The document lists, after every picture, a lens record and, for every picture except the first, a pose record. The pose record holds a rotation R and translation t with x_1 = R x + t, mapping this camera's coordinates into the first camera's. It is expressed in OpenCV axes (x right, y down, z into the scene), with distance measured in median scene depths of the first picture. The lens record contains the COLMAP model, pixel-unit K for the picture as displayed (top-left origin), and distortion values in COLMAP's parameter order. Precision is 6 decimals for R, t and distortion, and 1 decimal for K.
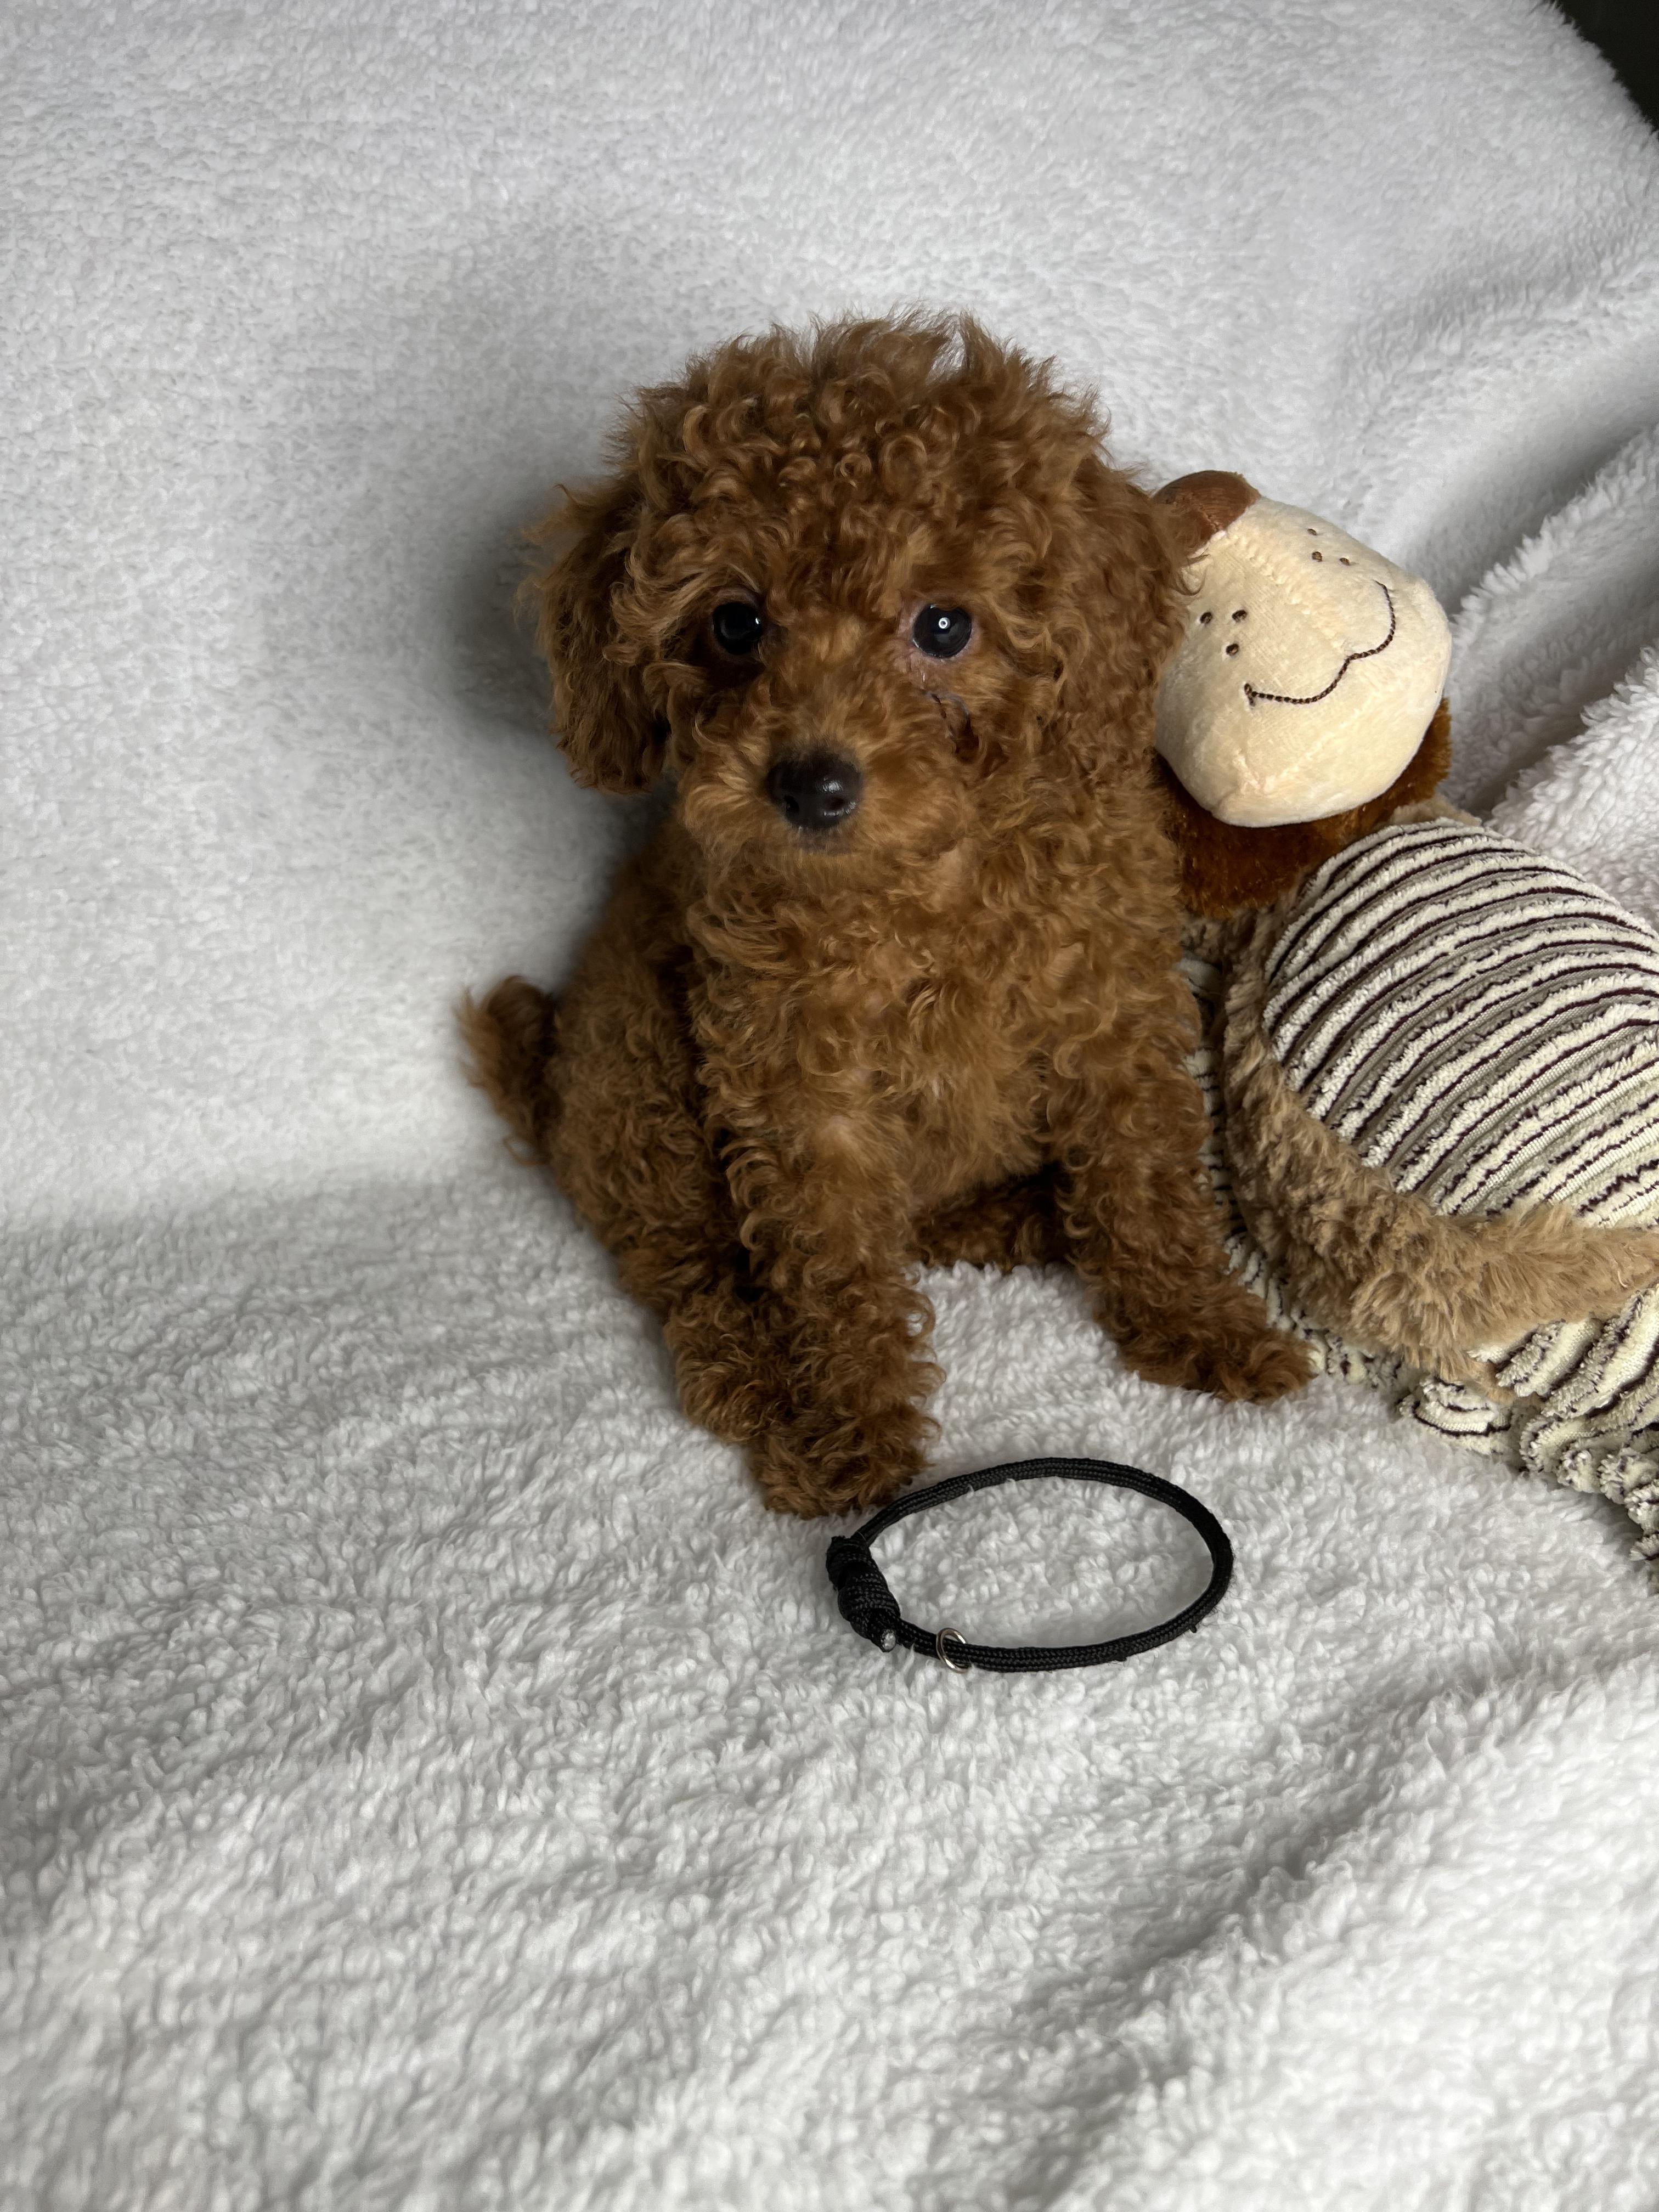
lens RADIAL K [[1674.7, 0, 829.5], [0, 1674.7, 1106.0], [0, 0, 1]] dist [0.094653, -0.119840]
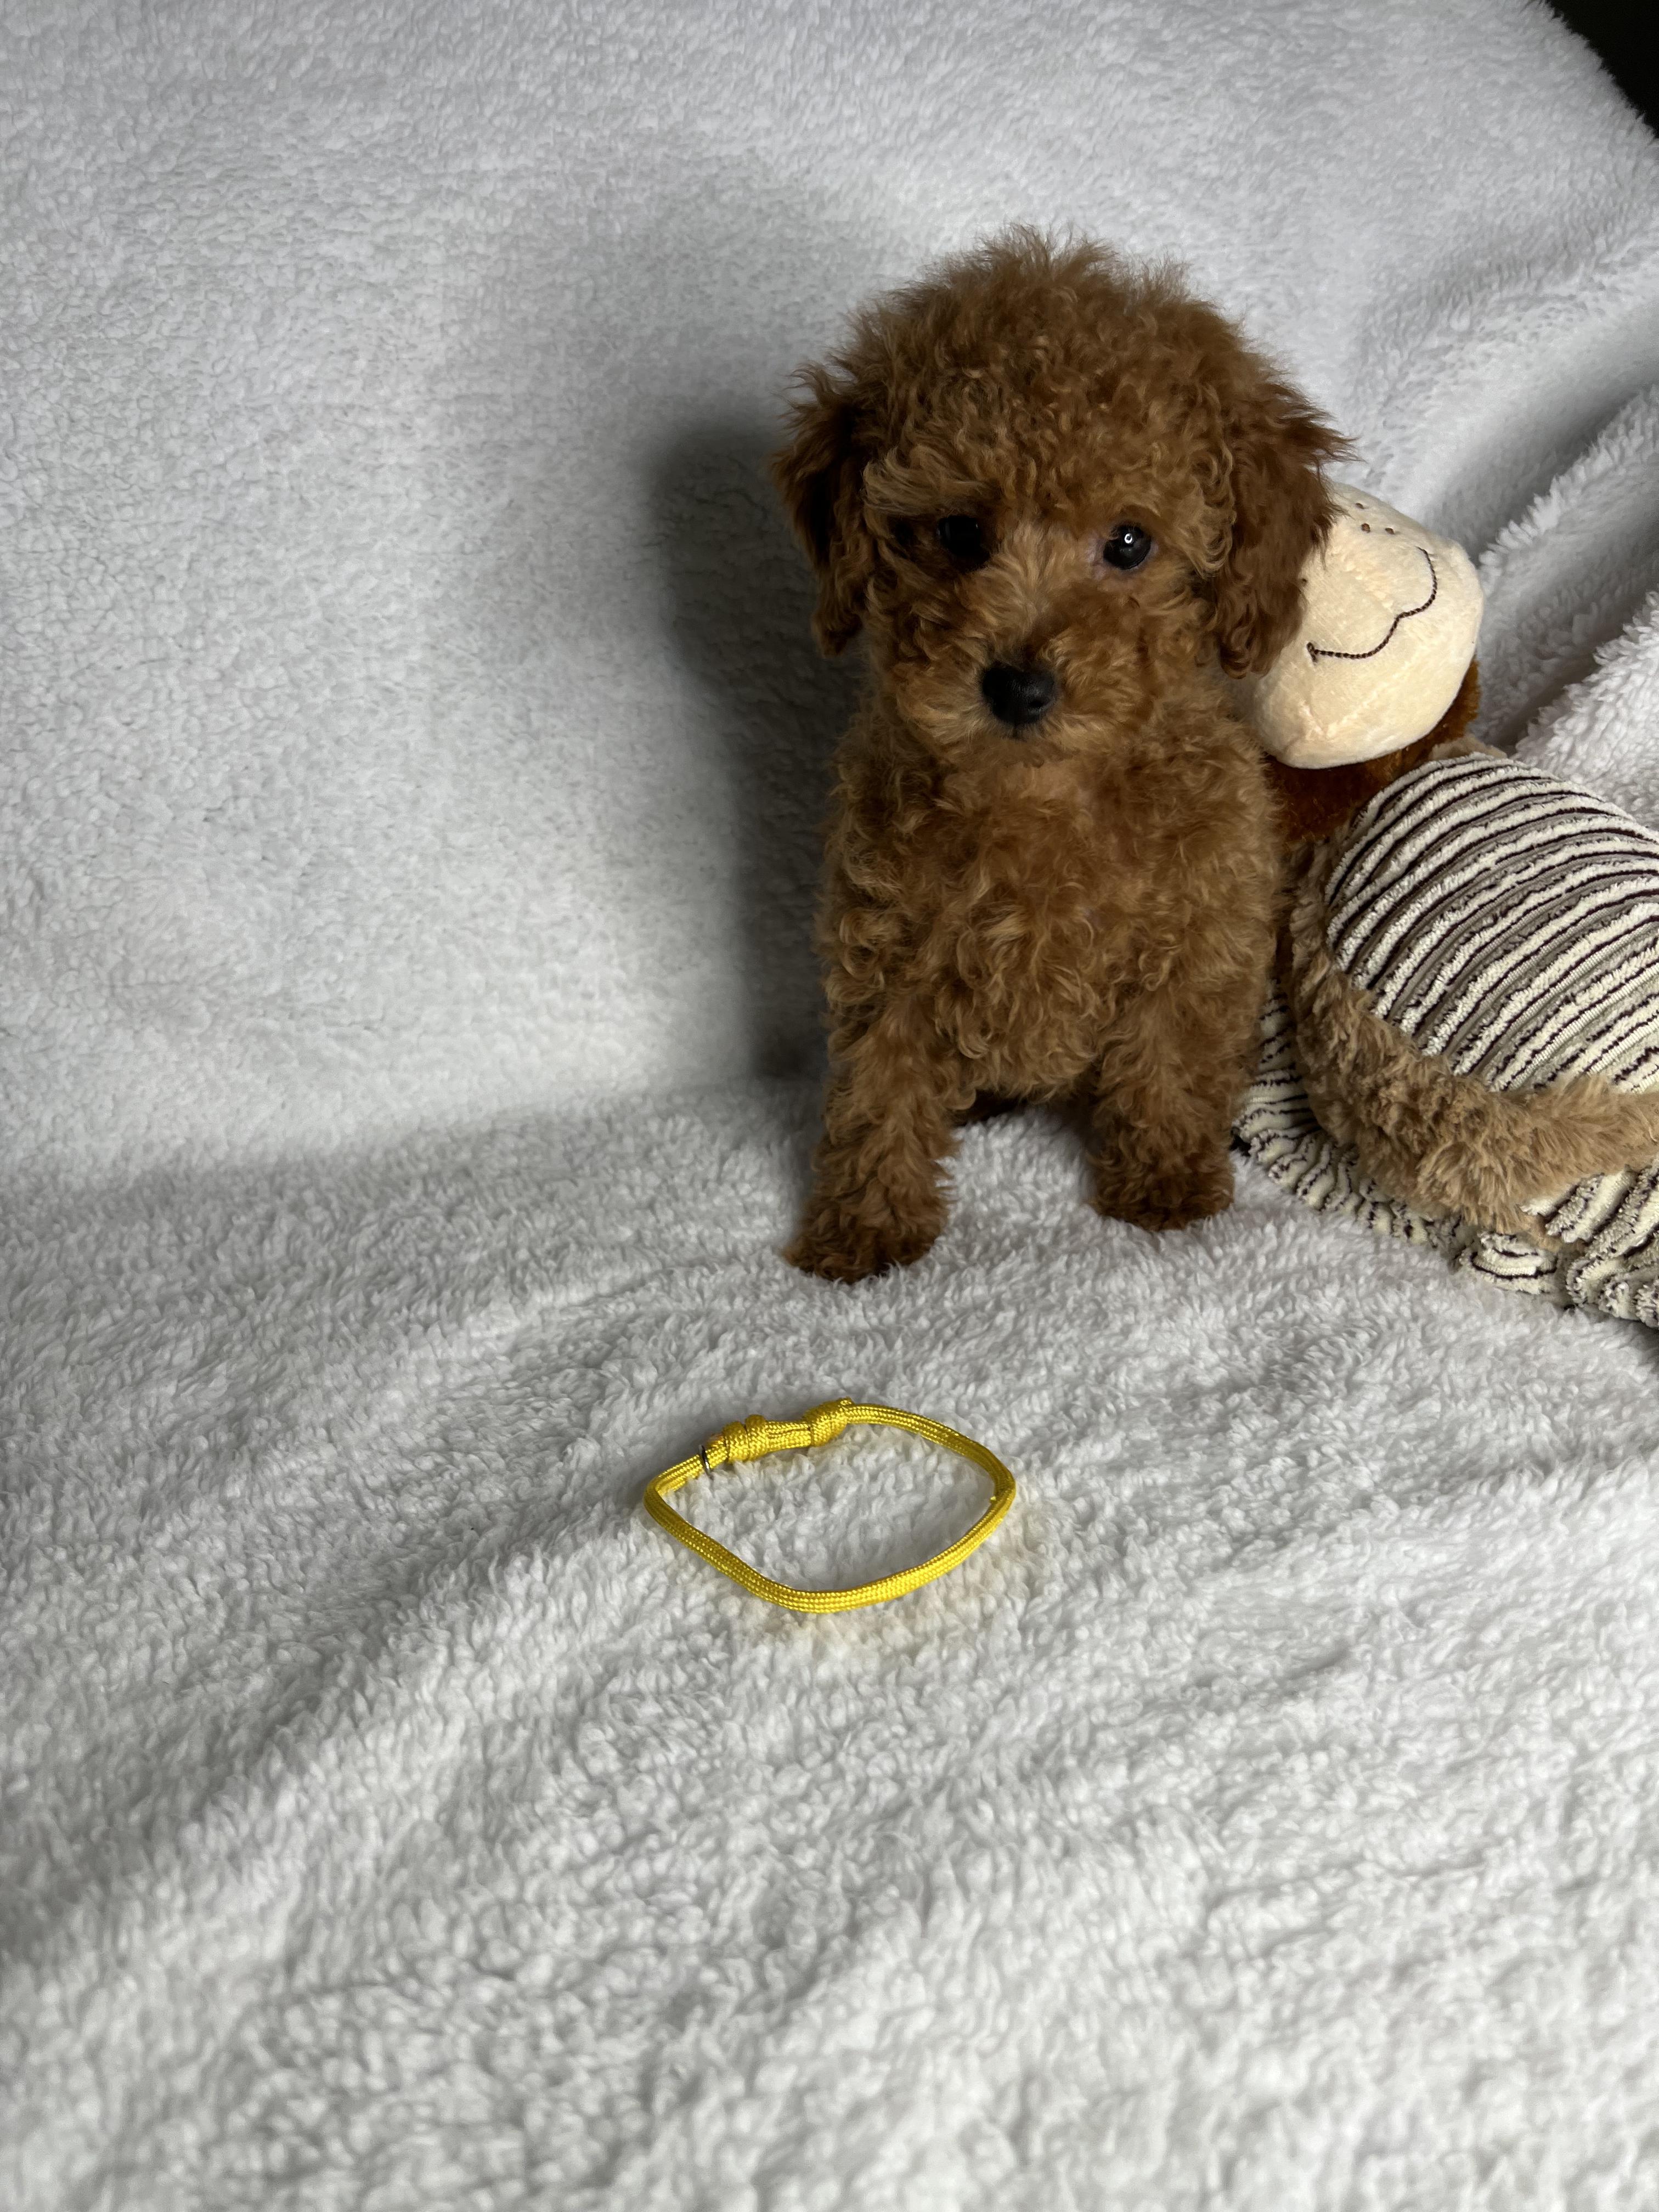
lens RADIAL K [[1678.5, 0, 807.2], [0, 1678.5, 1137.1], [0, 0, 1]] dist [0.078479, -0.098361]
pose [[0.999159, -0.040633, -0.005451, -0.096269], [0.040782, 0.998696, 0.030715, 0.036442], [0.004196, -0.030911, 0.999513, -0.155644]]
